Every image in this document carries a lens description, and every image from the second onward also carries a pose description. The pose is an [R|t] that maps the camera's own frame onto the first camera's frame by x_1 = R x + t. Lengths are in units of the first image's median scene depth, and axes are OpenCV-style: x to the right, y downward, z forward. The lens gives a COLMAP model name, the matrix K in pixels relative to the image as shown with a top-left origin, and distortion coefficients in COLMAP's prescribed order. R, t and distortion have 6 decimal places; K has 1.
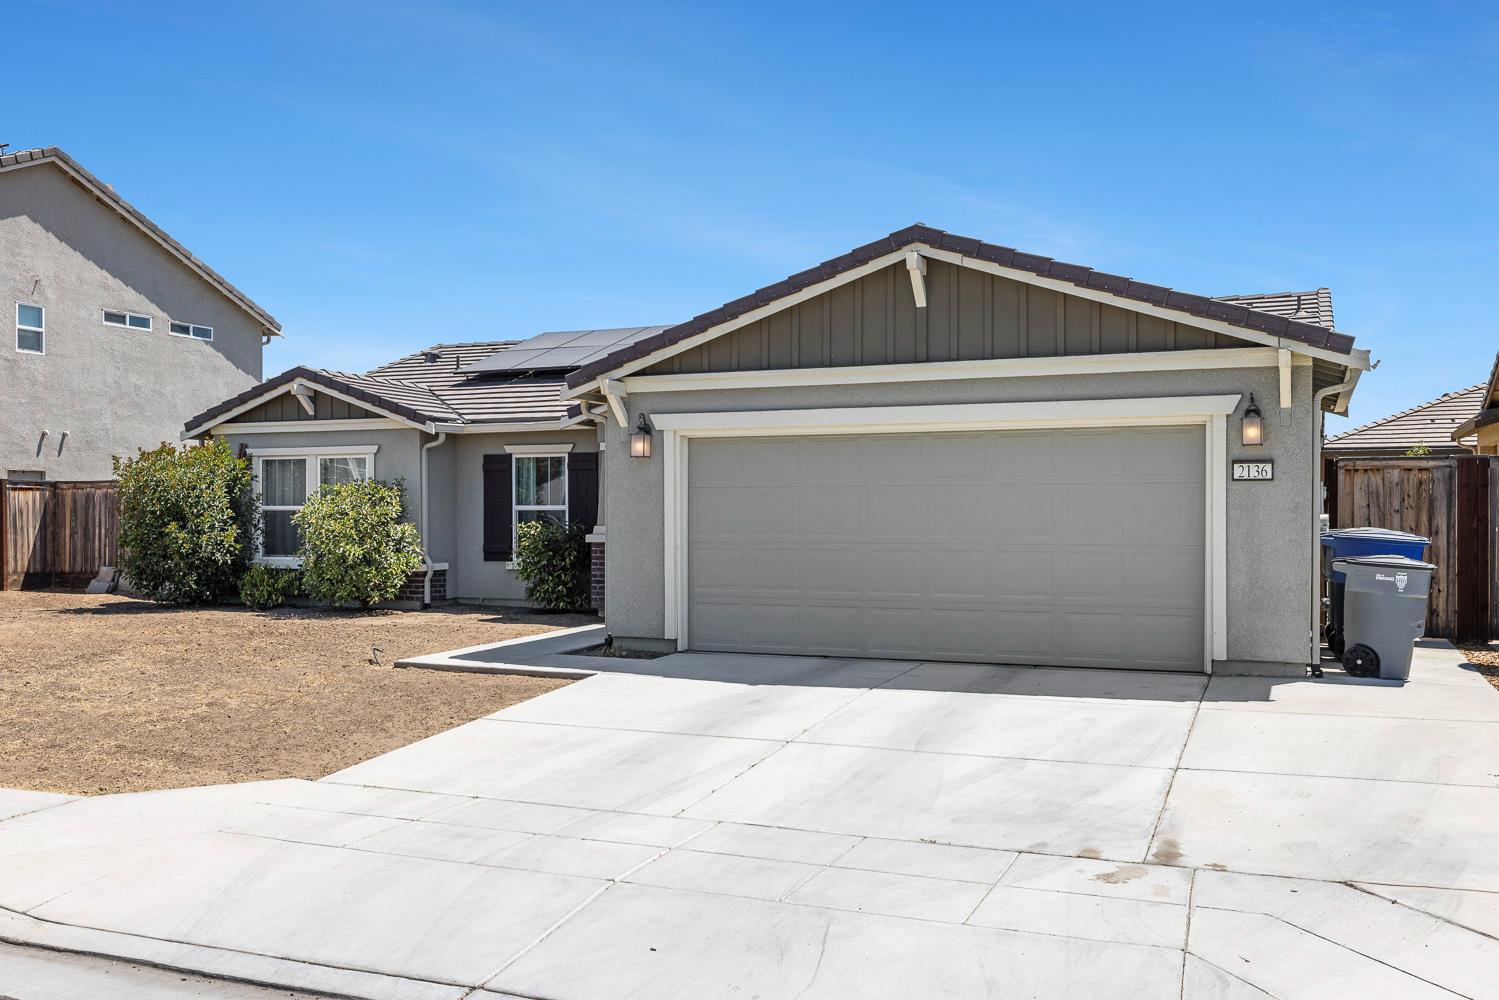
lens RADIAL K [[1312.1, 0, 717.6], [0, 1312.1, 530.0], [0, 0, 1]] dist [-0.006590, -0.014377]
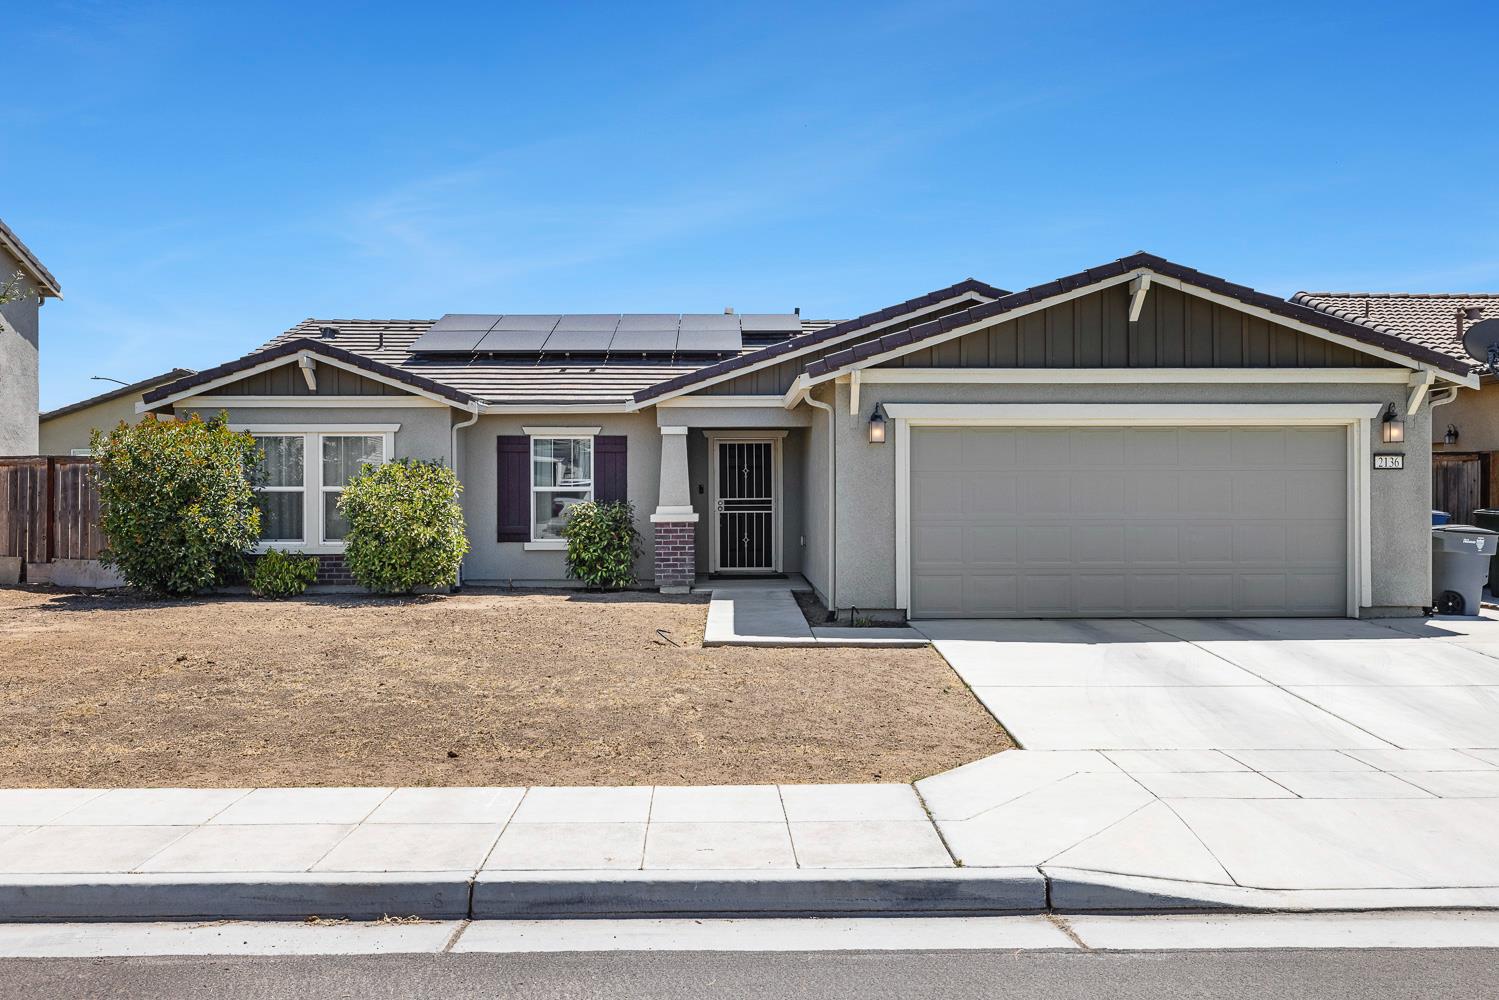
lens RADIAL K [[1218.5, 0, 739.4], [0, 1218.5, 497.0], [0, 0, 1]] dist [-0.007273, 0.000038]
pose [[0.916866, -0.001500, 0.399193, -0.556532], [0.005667, 0.999941, -0.009257, -0.001757], [-0.399156, 0.010750, 0.916820, 0.116497]]
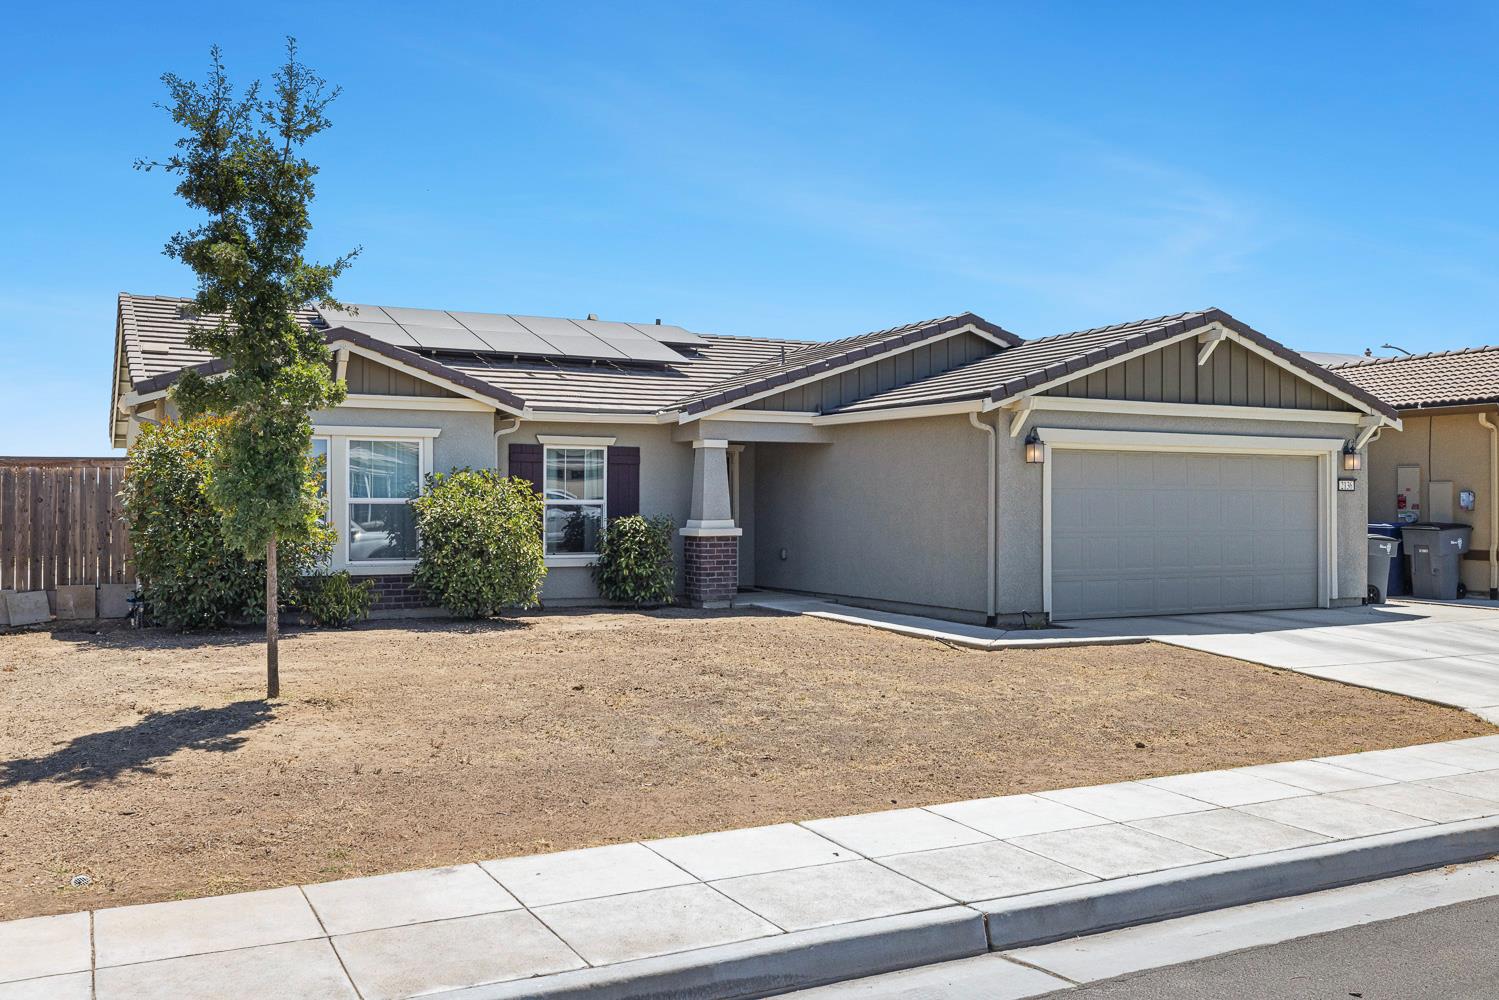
lens RADIAL K [[1312.1, 0, 740.6], [0, 1312.1, 500.3], [0, 0, 1]] dist [-0.006590, -0.014377]
pose [[0.647042, 0.007095, 0.762421, -1.135351], [0.006255, 0.999874, -0.014613, -0.004927], [-0.762429, 0.014224, 0.646916, 0.415692]]
